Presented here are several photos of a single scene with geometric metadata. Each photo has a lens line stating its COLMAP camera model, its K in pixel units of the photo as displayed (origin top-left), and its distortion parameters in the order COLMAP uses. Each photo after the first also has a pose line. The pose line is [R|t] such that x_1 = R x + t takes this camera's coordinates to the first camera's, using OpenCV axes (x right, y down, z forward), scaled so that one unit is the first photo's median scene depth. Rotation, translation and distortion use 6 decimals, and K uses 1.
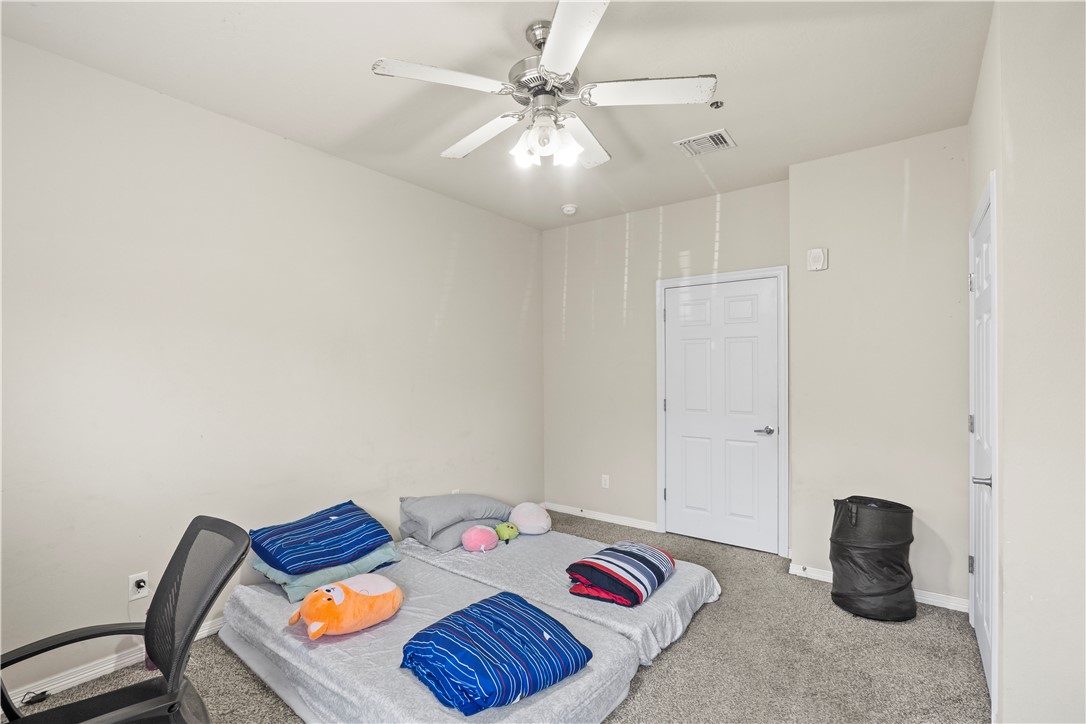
lens RADIAL K [[501.8, 0, 546.6], [0, 501.8, 373.3], [0, 0, 1]] dist [-0.008452, 0.001311]
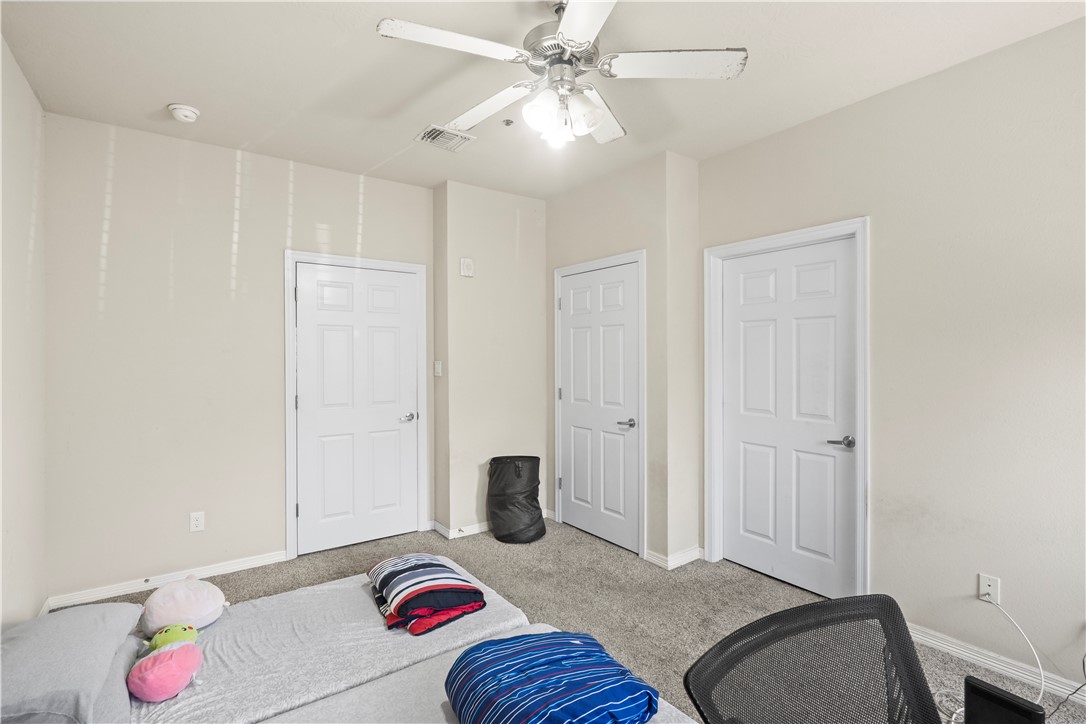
lens RADIAL K [[501.8, 0, 548.4], [0, 501.8, 358.0], [0, 0, 1]] dist [-0.008452, 0.001311]
pose [[0.300816, 0.001038, 0.953682, -0.453811], [0.008831, 0.999954, -0.003874, -0.003545], [-0.953641, 0.009587, 0.300793, 0.377926]]
